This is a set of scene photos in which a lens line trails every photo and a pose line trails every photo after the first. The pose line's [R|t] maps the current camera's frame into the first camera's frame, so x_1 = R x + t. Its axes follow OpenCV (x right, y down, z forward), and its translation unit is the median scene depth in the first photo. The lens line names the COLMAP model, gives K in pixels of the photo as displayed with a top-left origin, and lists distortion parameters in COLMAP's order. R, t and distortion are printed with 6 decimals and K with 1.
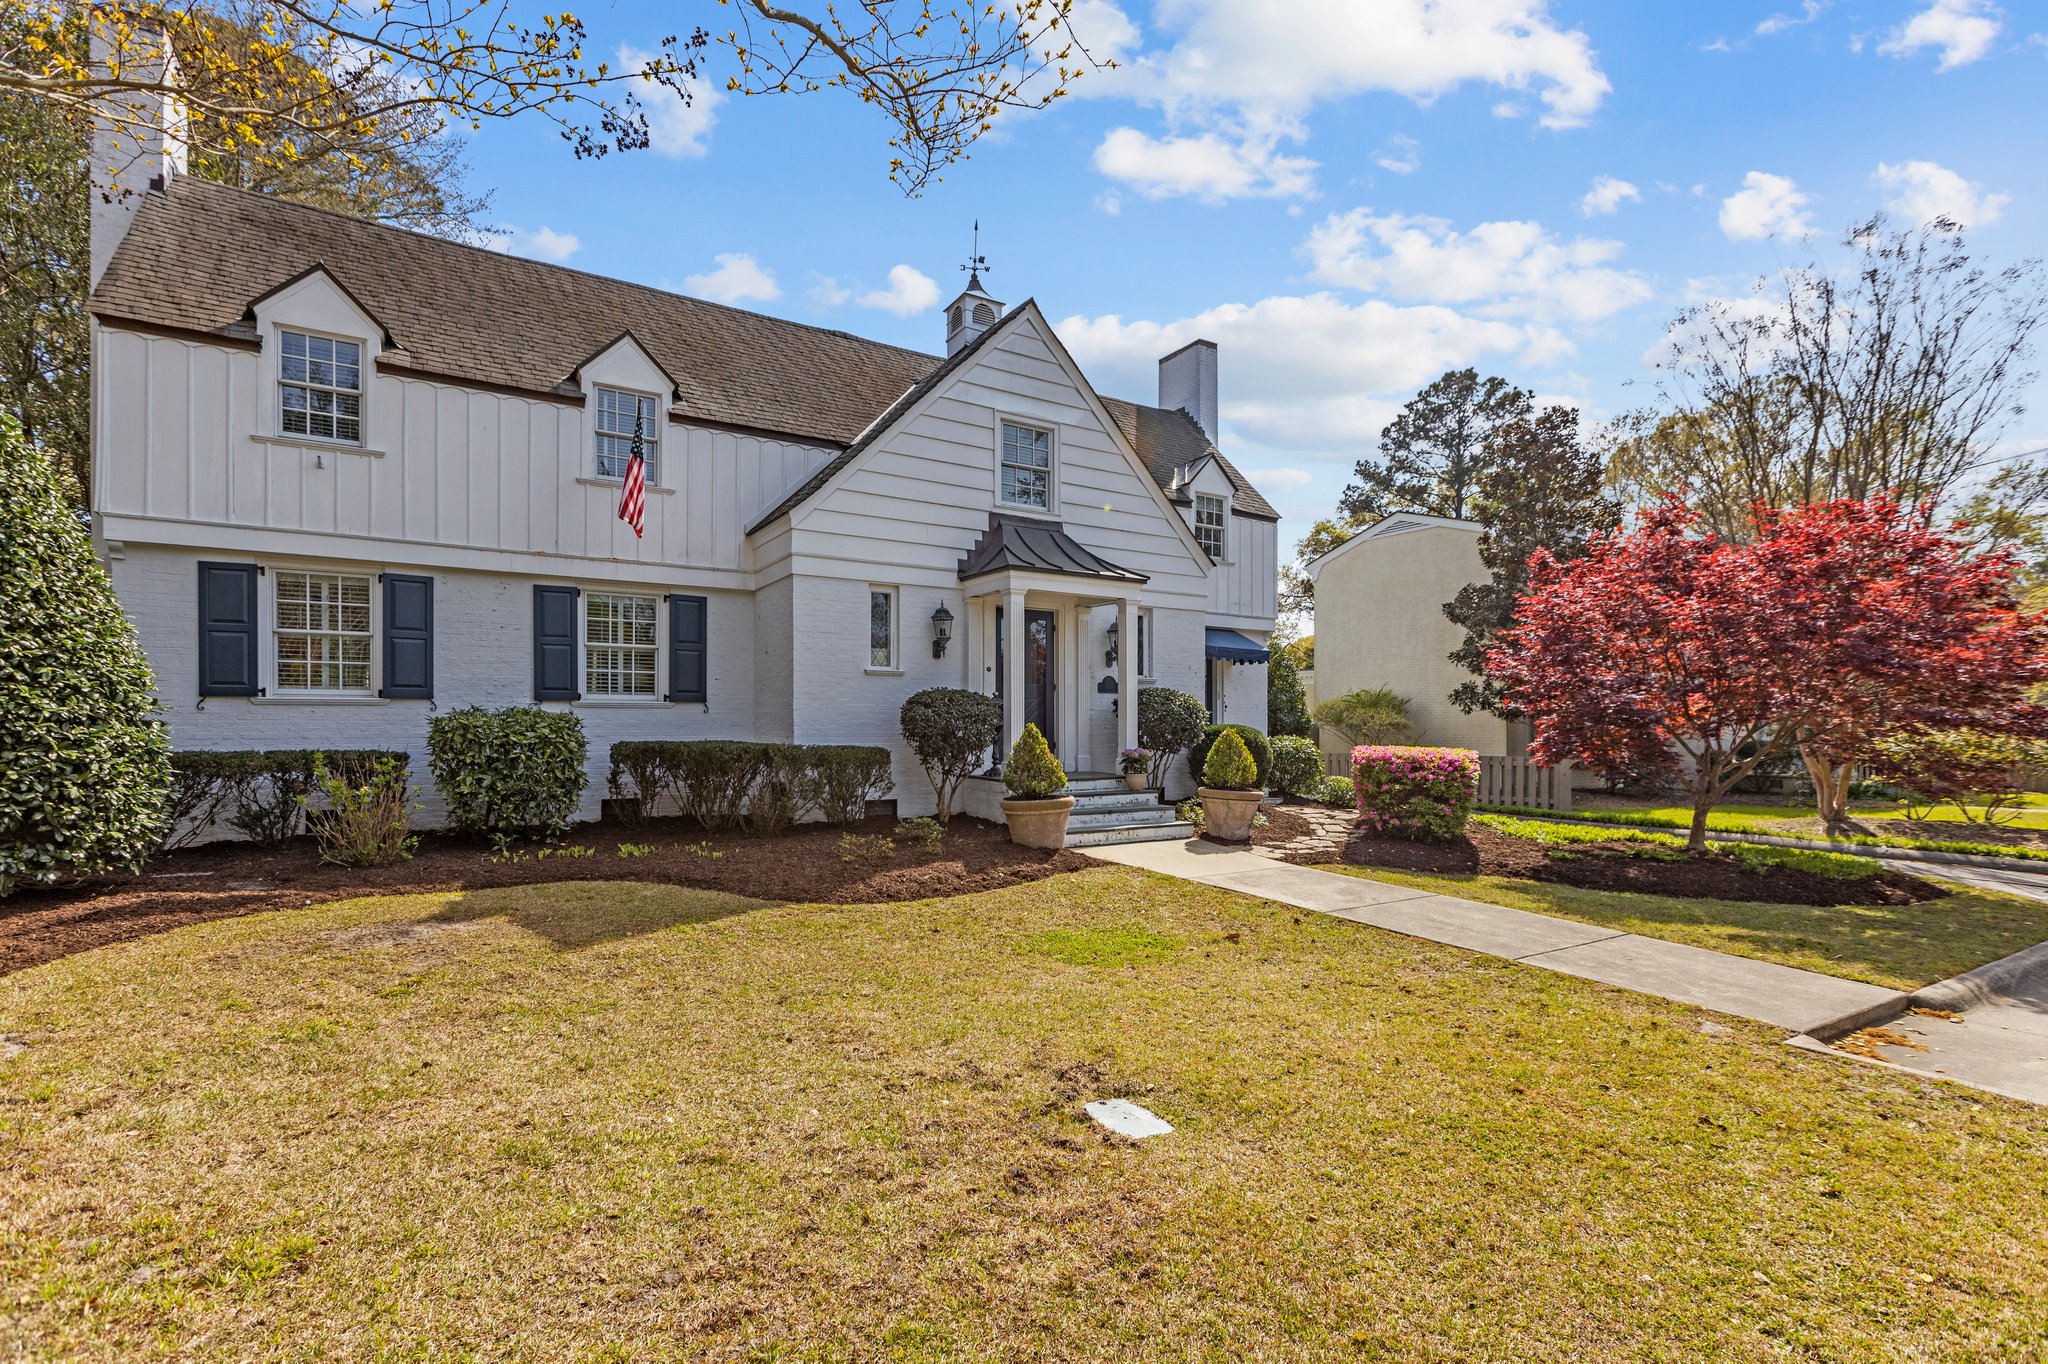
lens RADIAL K [[927.9, 0, 1029.0], [0, 927.9, 704.1], [0, 0, 1]] dist [0.003799, 0.000464]
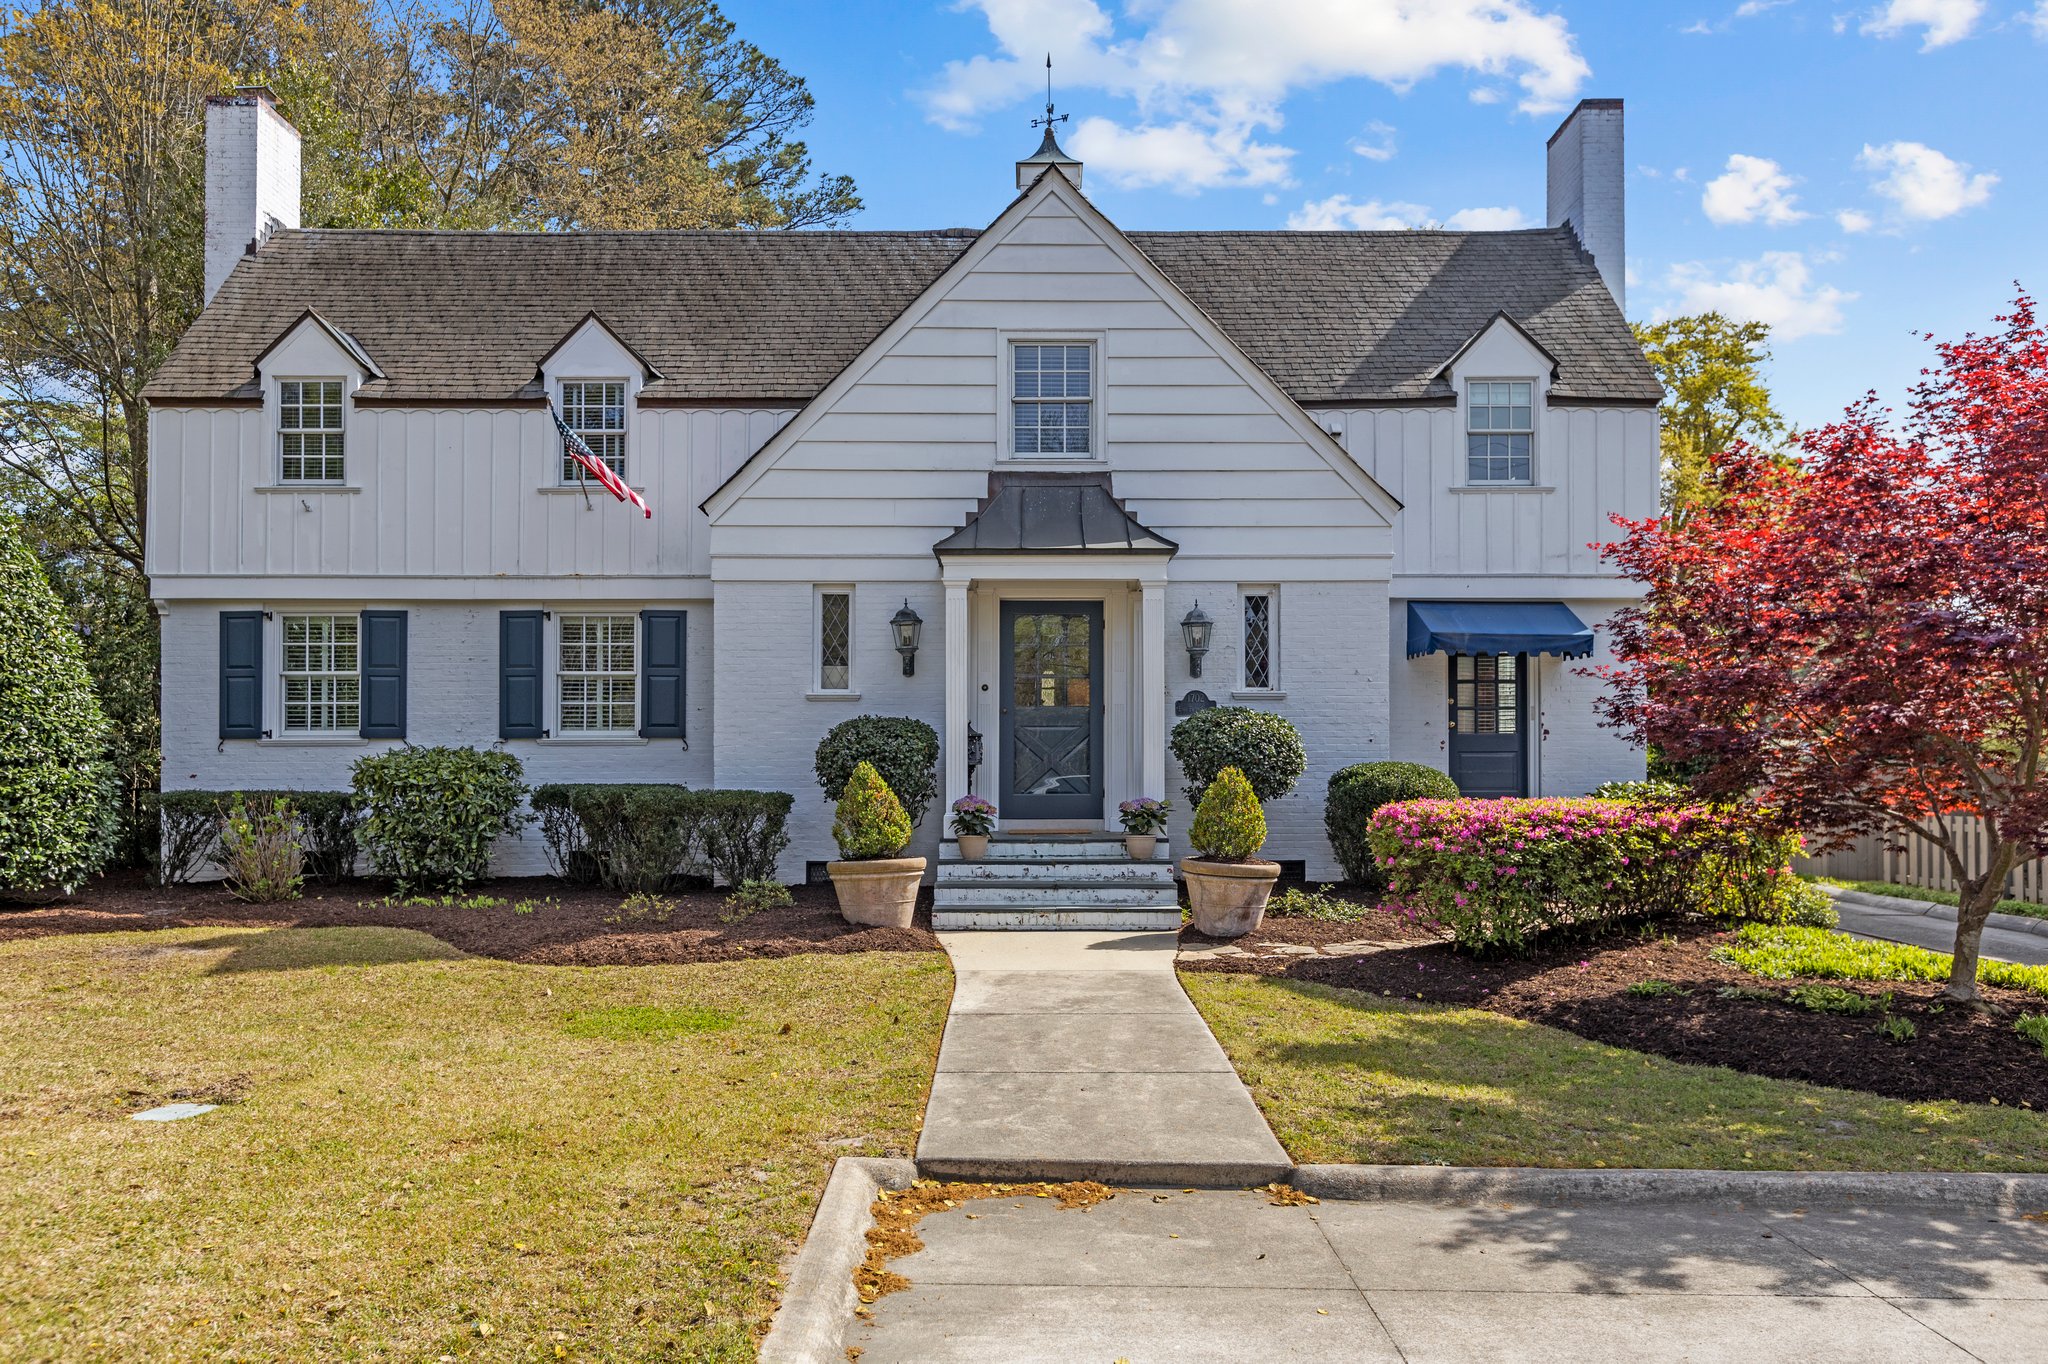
lens RADIAL K [[1587.1, 0, 1024.0], [0, 1587.1, 682.0], [0, 0, 1]] dist [0.005666, -0.012092]
pose [[0.849770, -0.030231, -0.526286, 0.725310], [0.014514, 0.999318, -0.033968, 0.000872], [0.526954, 0.021227, 0.849629, -0.045825]]
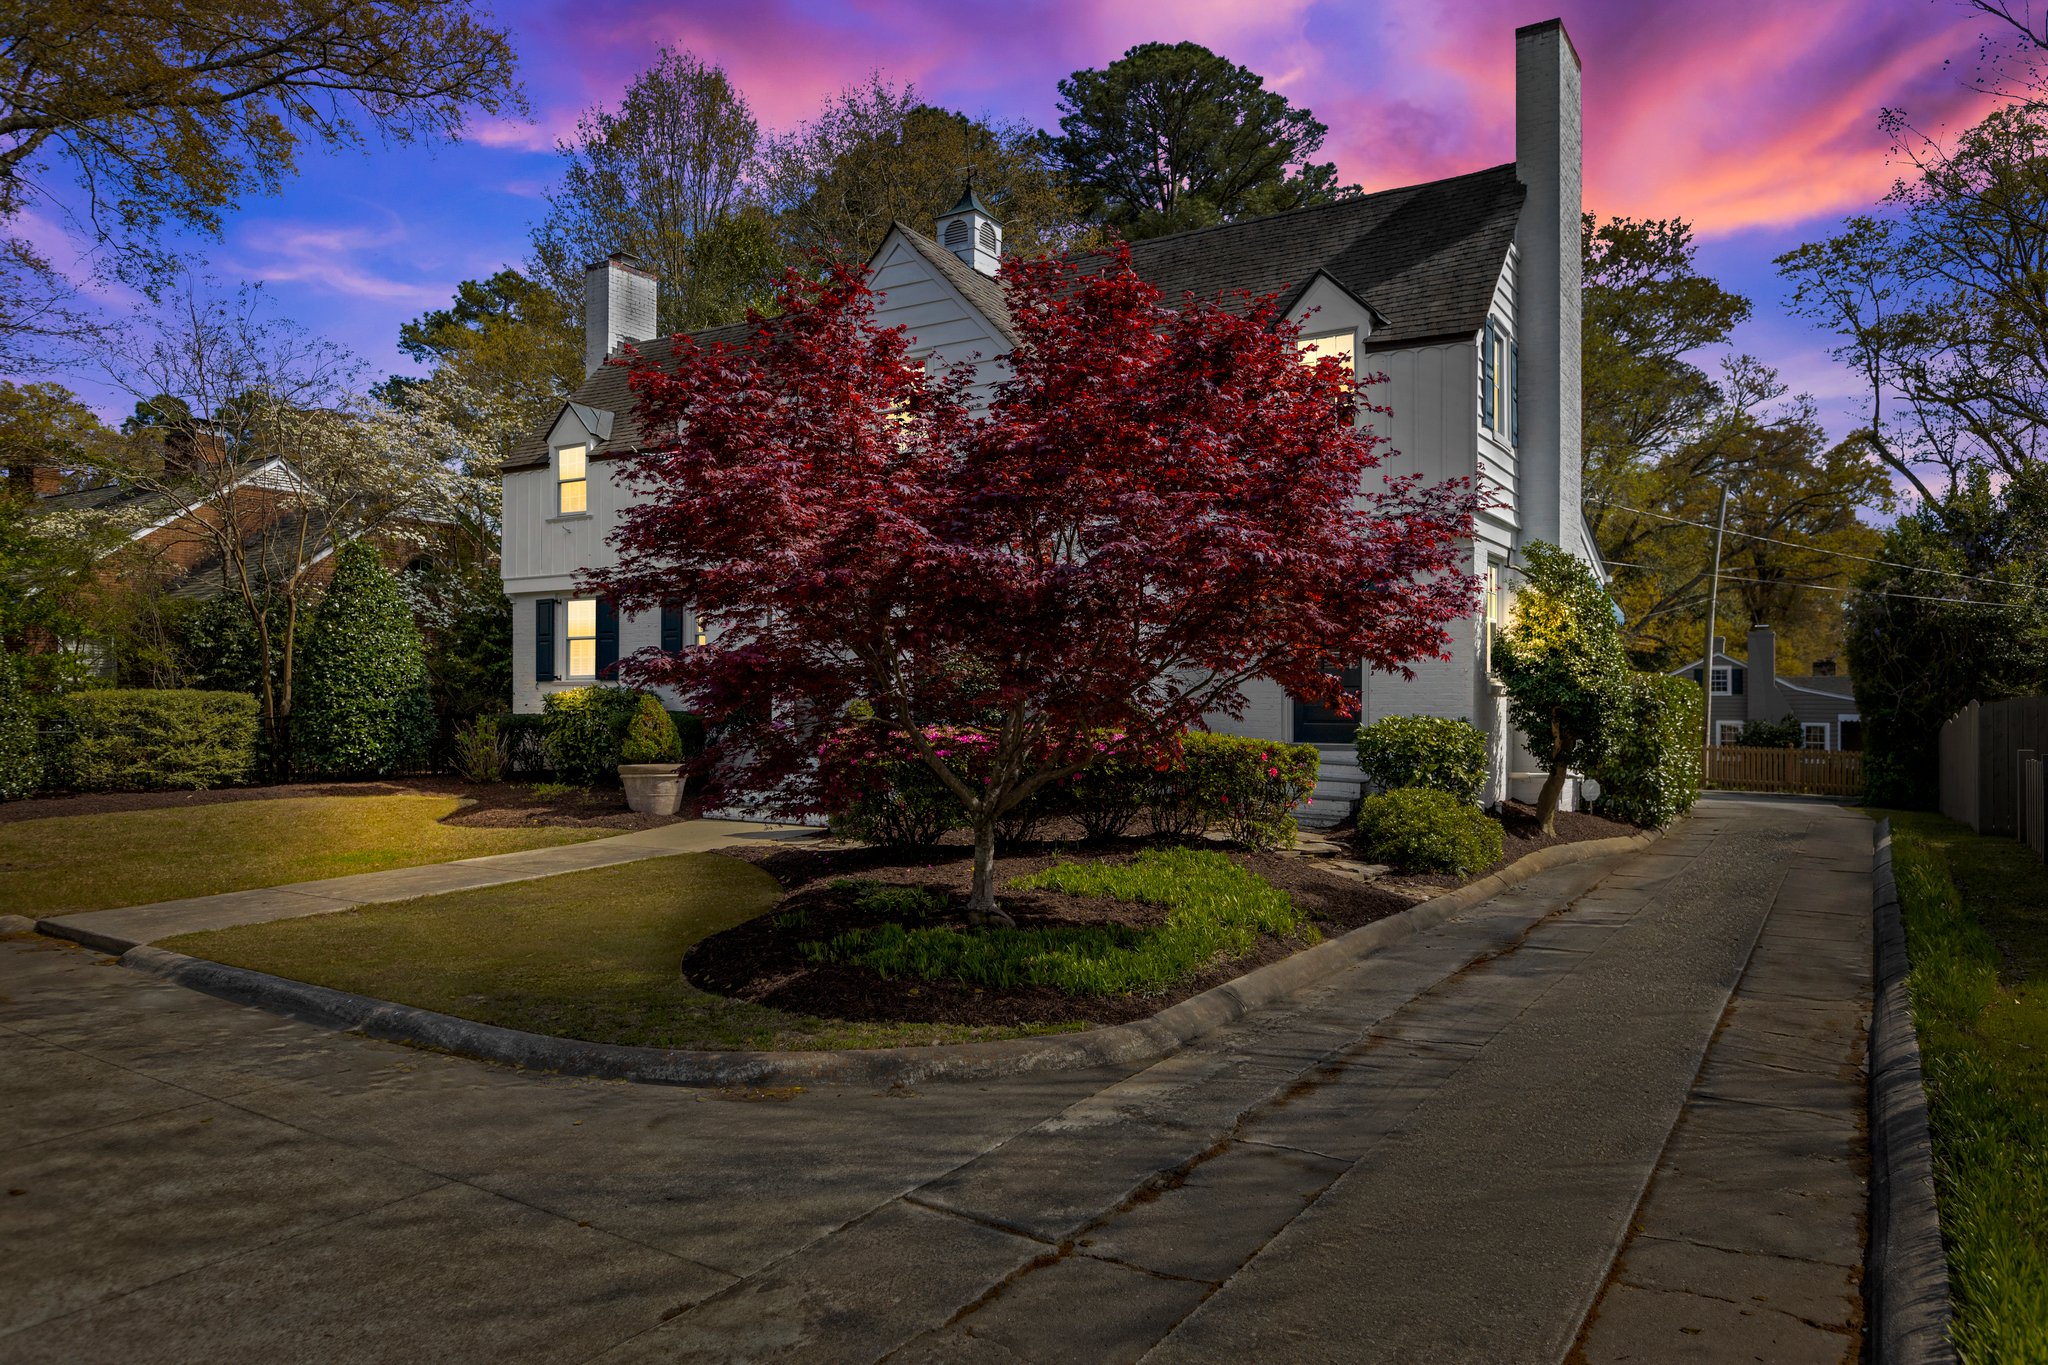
lens RADIAL K [[1355.4, 0, 1030.0], [0, 1355.4, 656.4], [0, 0, 1]] dist [-0.002024, 0.000286]
pose [[0.432413, -0.032022, -0.901107, 1.448997], [0.018745, 0.999472, -0.026522, 0.023609], [0.901481, -0.005422, 0.432785, 0.648347]]
